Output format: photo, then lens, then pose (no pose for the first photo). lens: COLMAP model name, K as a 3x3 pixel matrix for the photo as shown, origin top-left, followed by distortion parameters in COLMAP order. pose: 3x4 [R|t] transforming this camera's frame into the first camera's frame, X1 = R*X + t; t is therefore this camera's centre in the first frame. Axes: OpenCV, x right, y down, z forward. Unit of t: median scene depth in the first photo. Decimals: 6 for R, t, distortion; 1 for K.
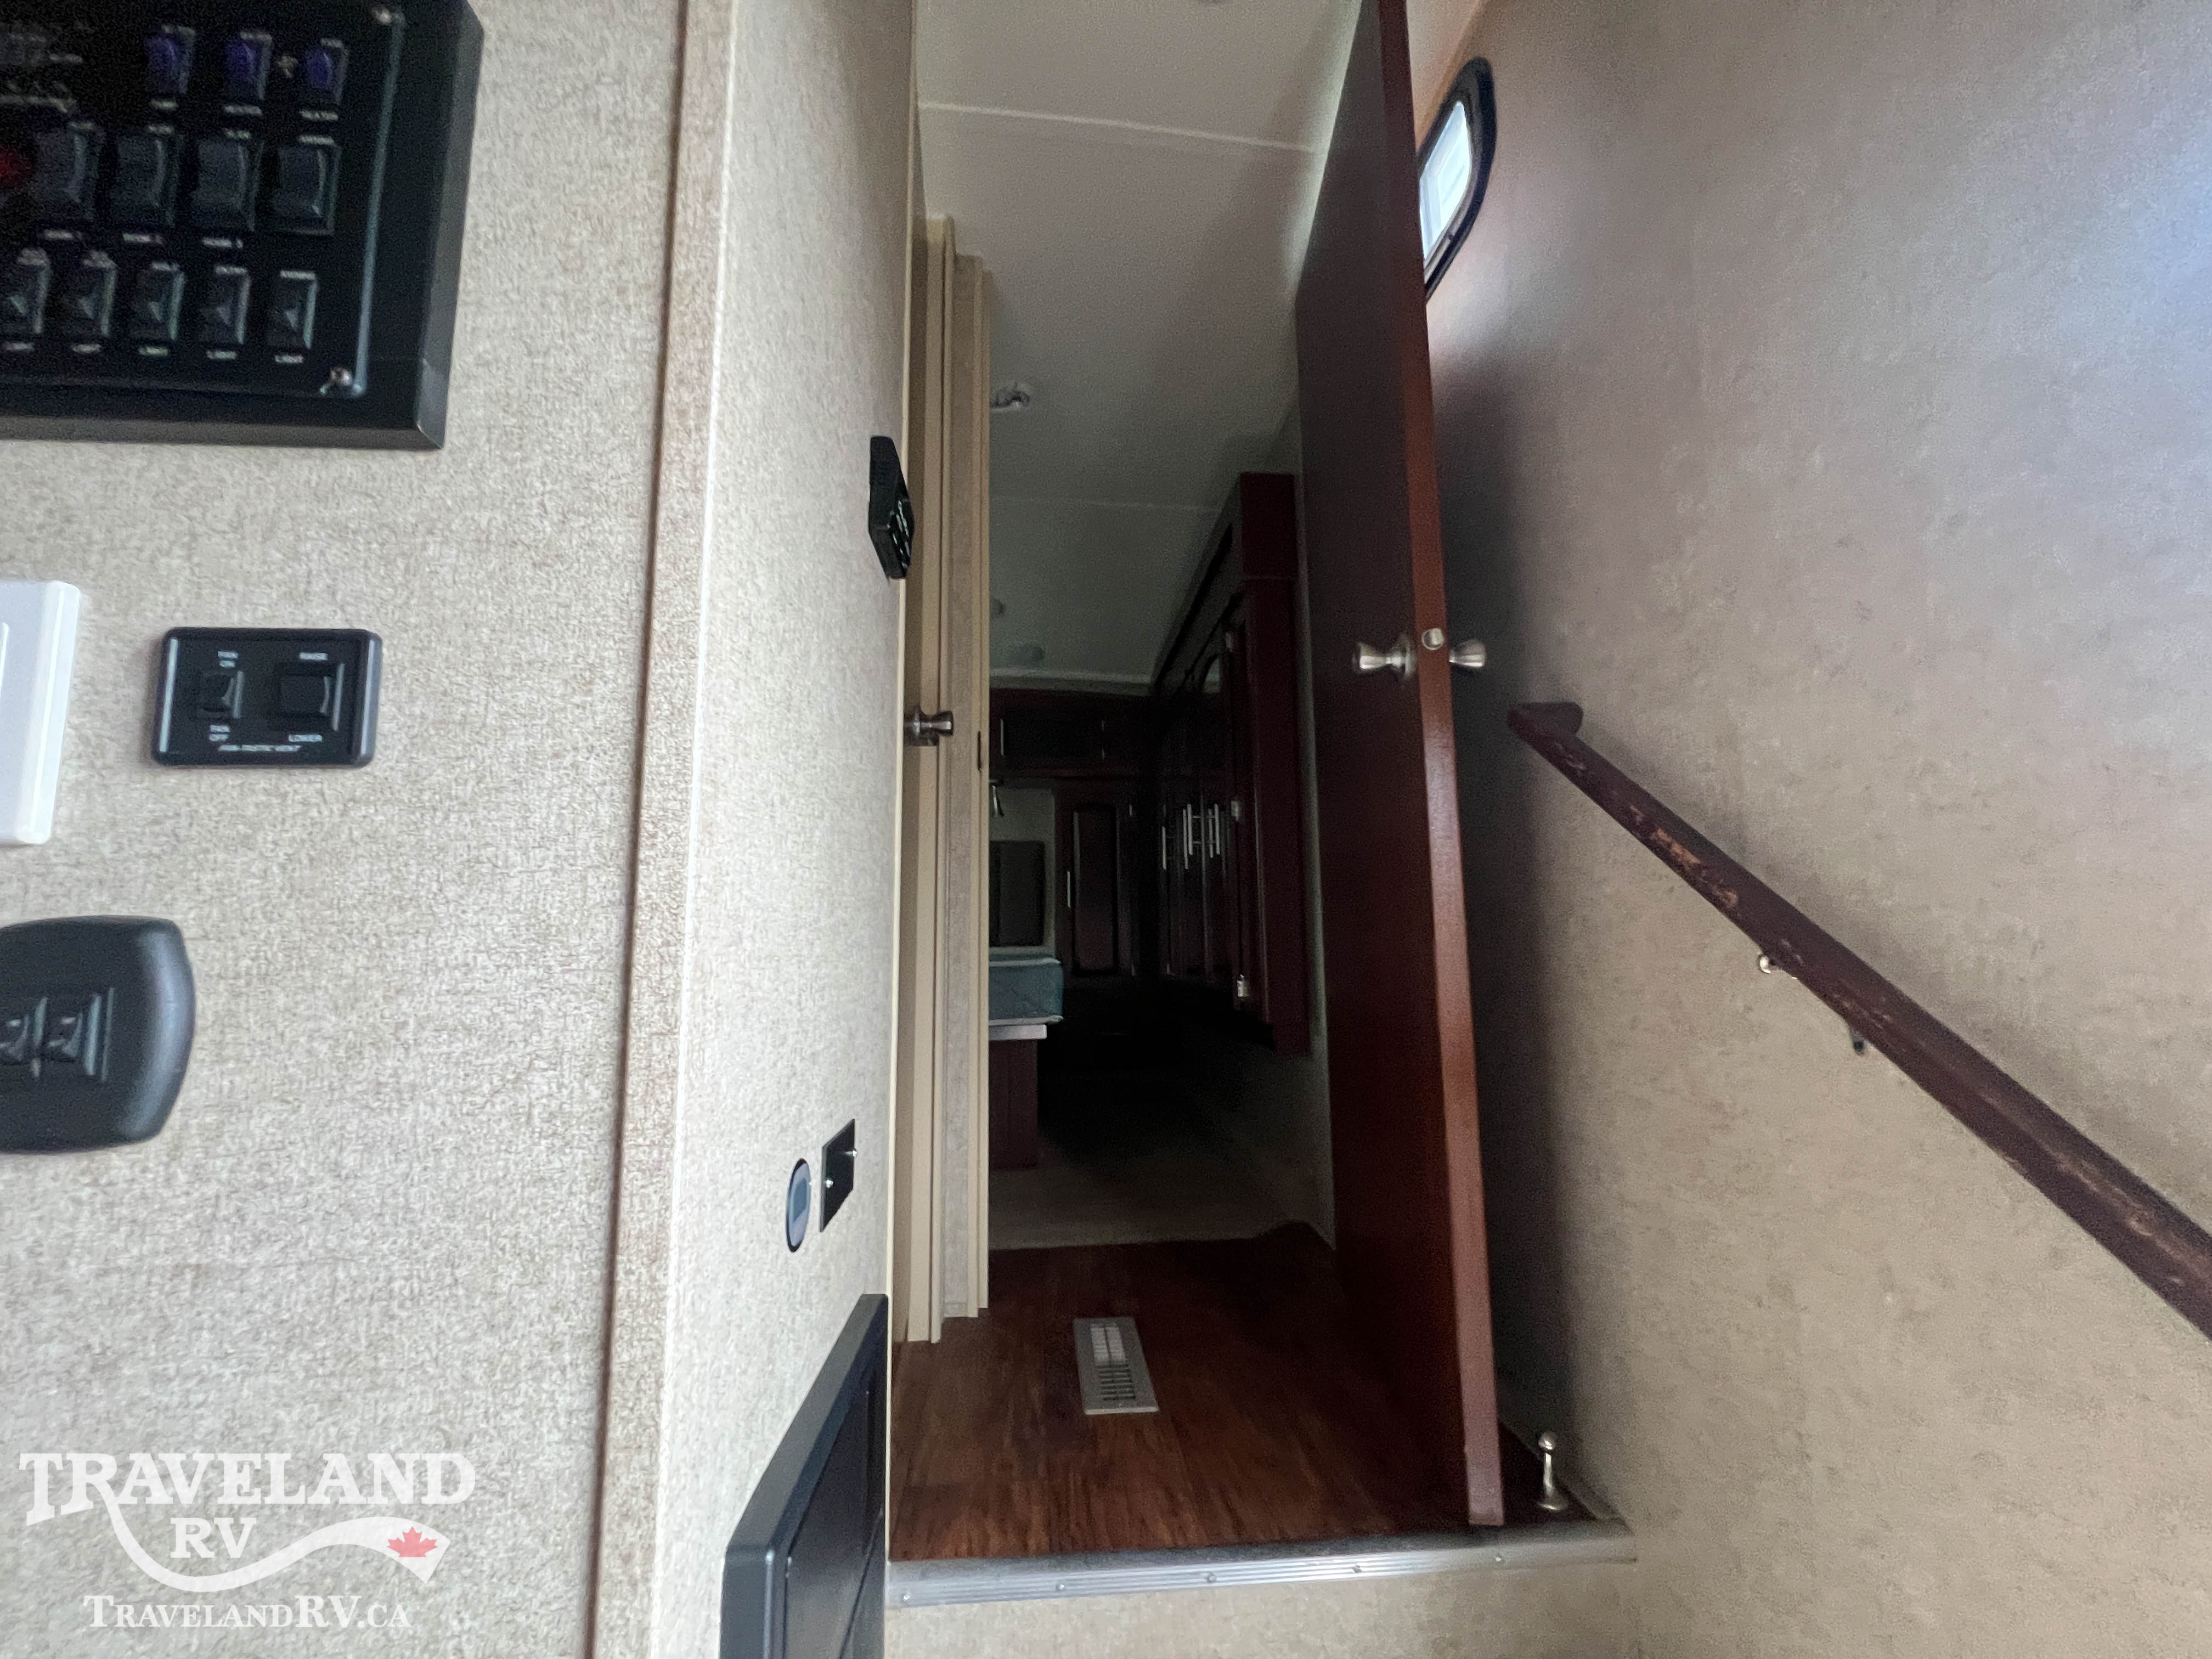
lens RADIAL K [[884.6, 0, 1105.6], [0, 884.6, 831.9], [0, 0, 1]] dist [-0.001712, 0.000426]
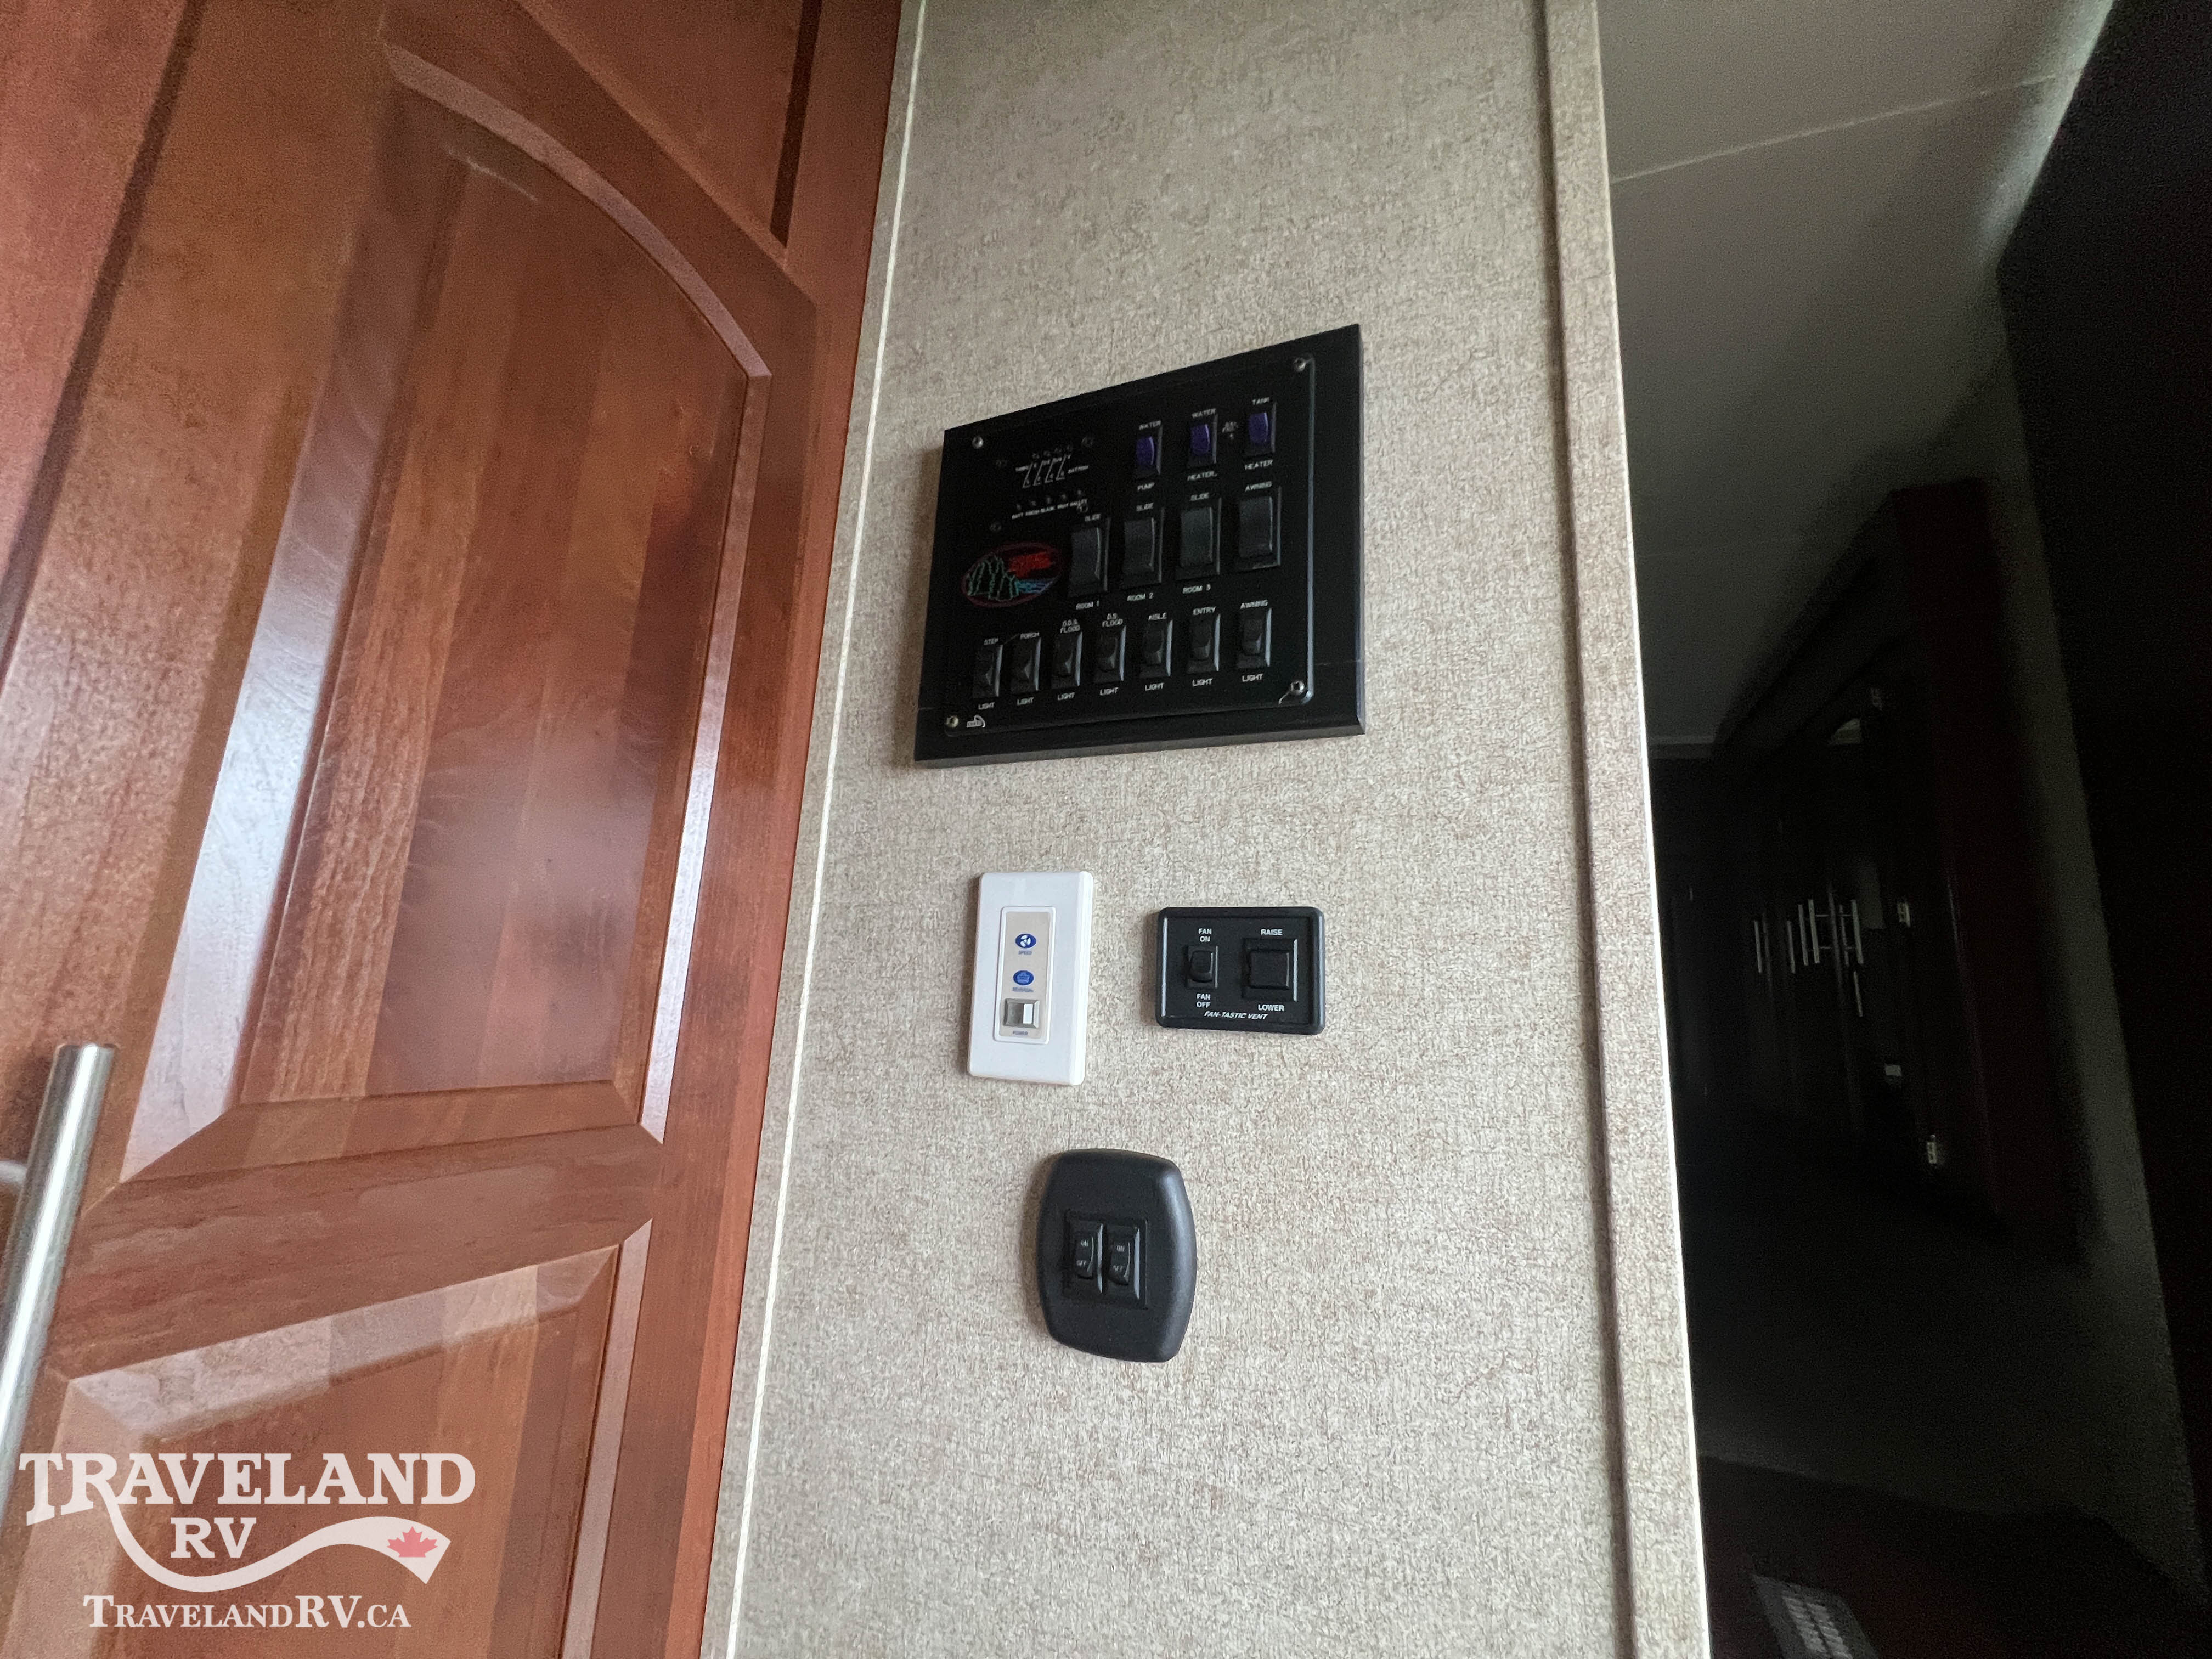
lens RADIAL K [[884.6, 0, 1102.5], [0, 884.6, 830.8], [0, 0, 1]] dist [-0.001712, 0.000426]
pose [[0.876567, -0.034674, -0.480029, -0.534291], [0.000864, 0.997513, -0.070475, -0.246585], [0.481279, 0.061362, 0.874417, -0.100741]]
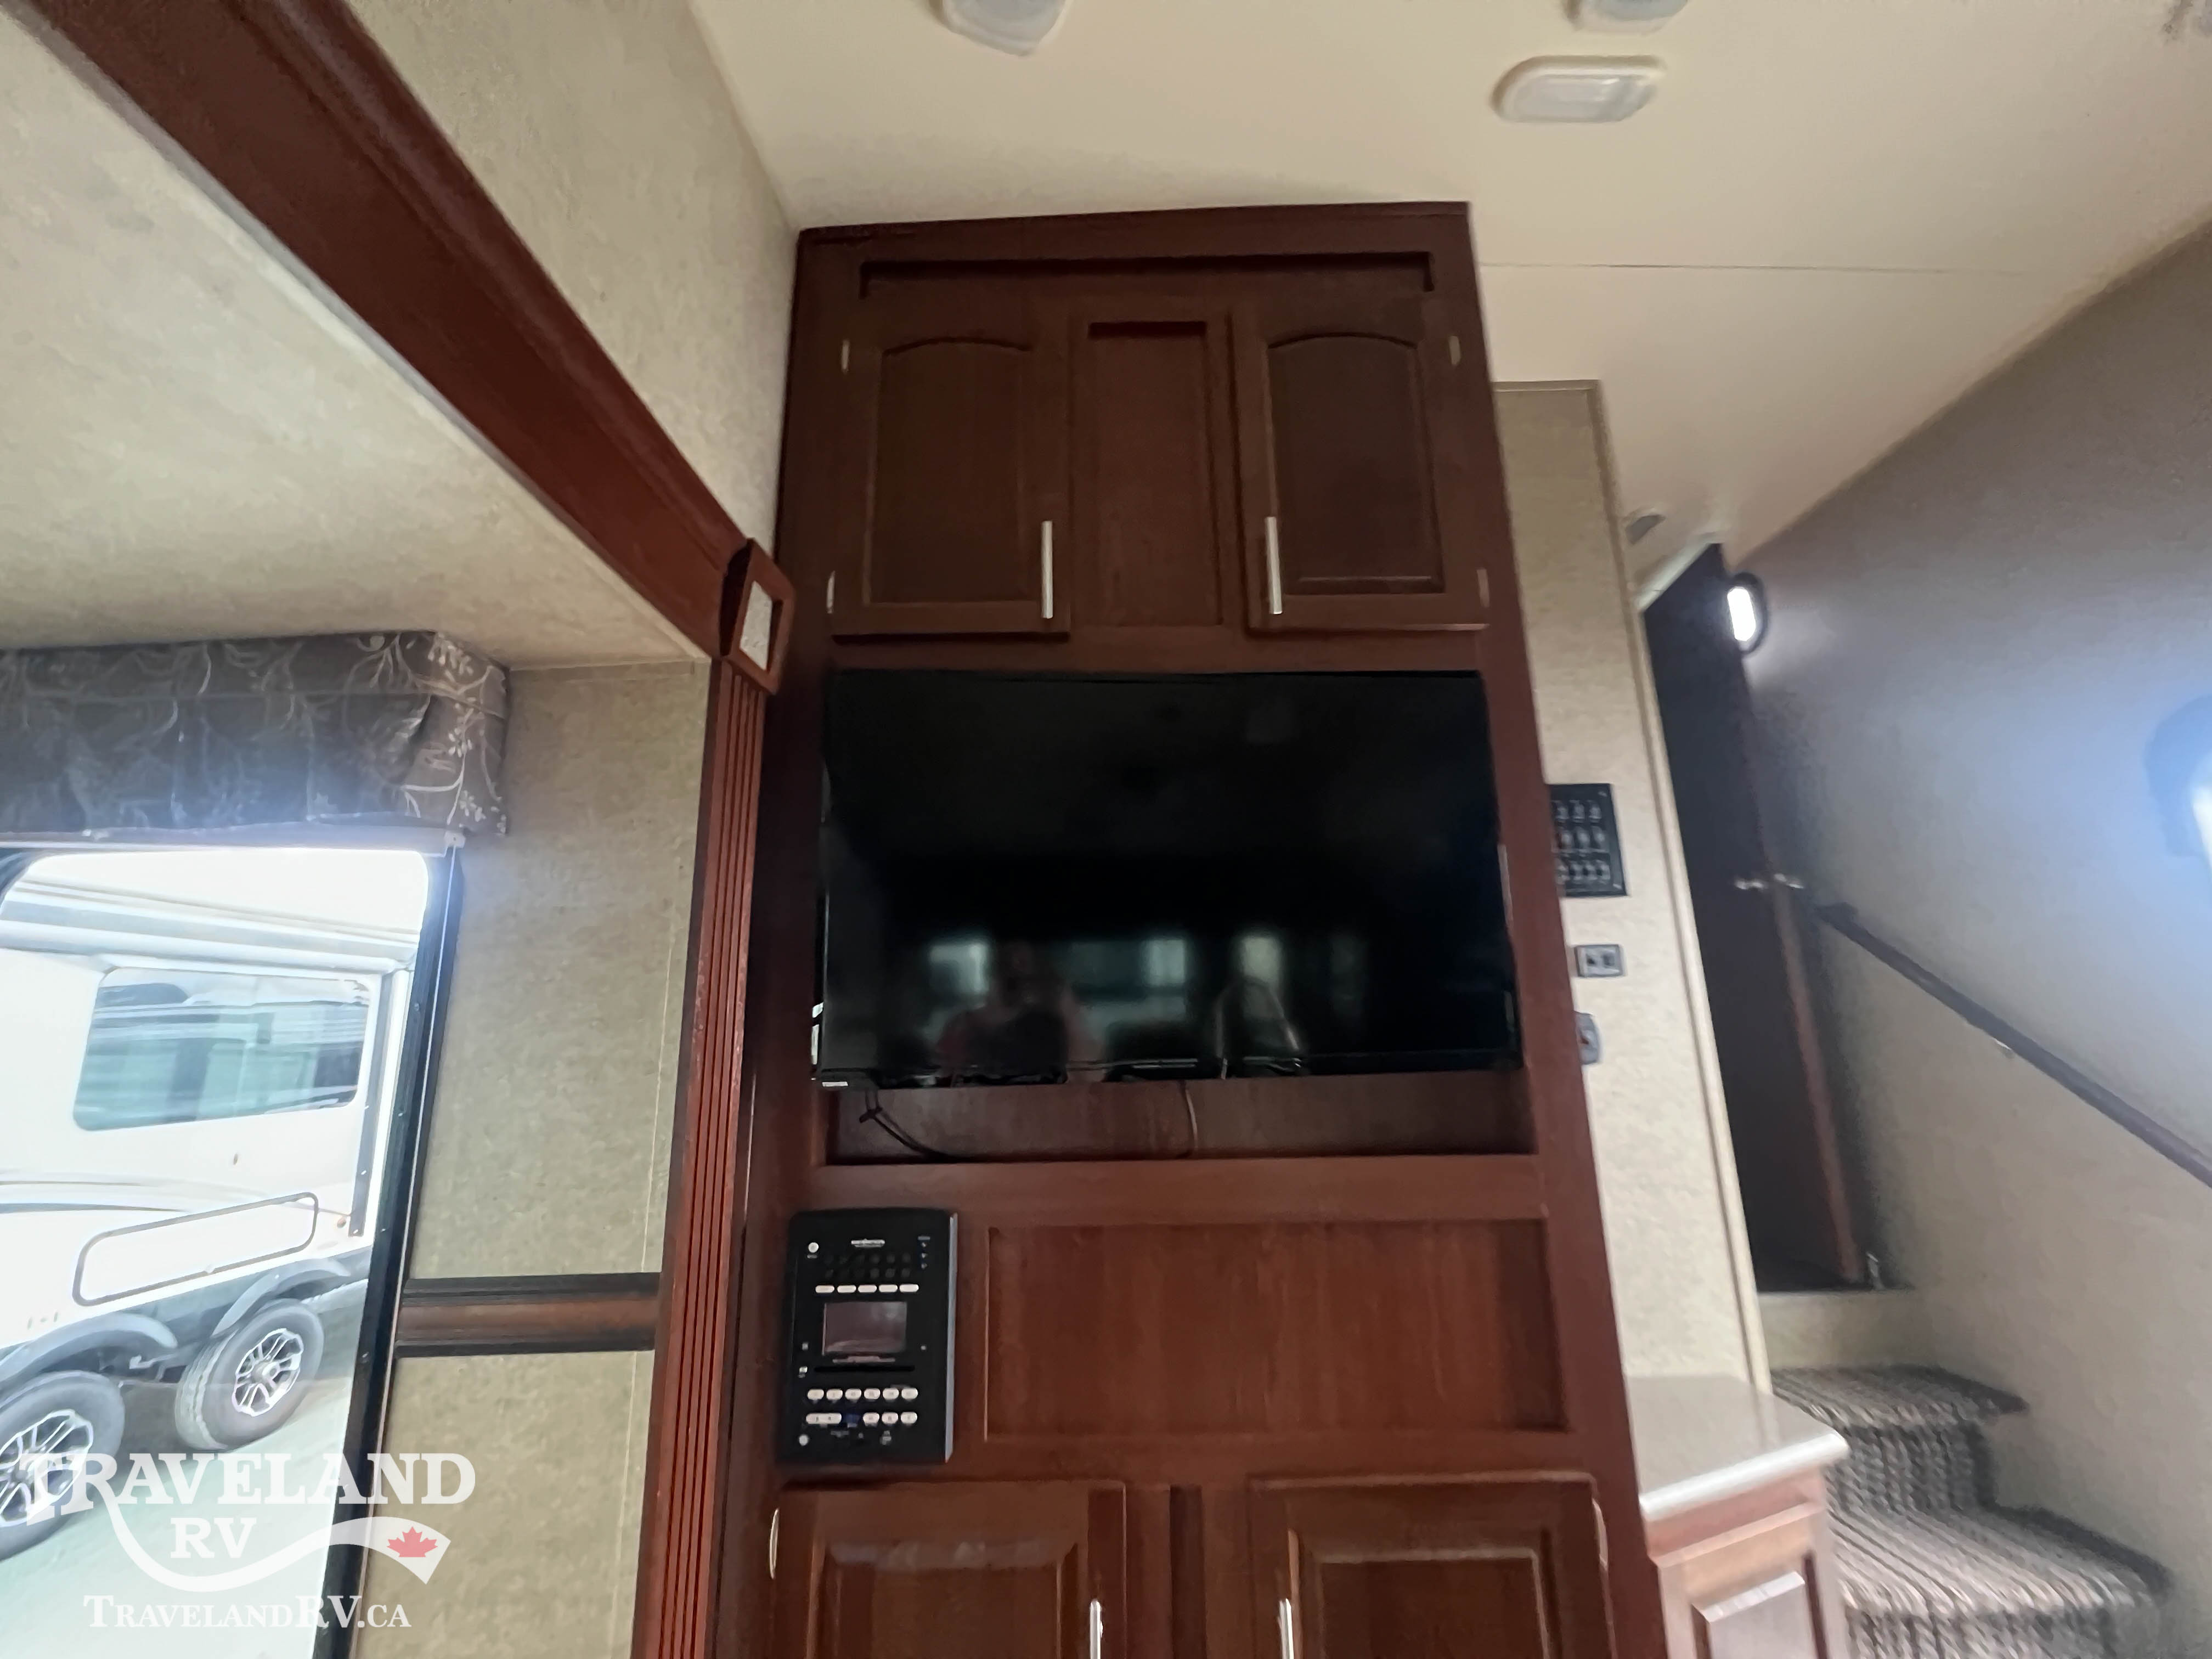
lens RADIAL K [[884.6, 0, 1097.5], [0, 884.6, 837.4], [0, 0, 1]] dist [-0.001712, 0.000426]
pose [[0.996317, -0.022631, -0.082705, -2.976025], [0.015514, 0.996200, -0.085704, -0.413156], [0.084330, 0.084105, 0.992882, -3.483368]]
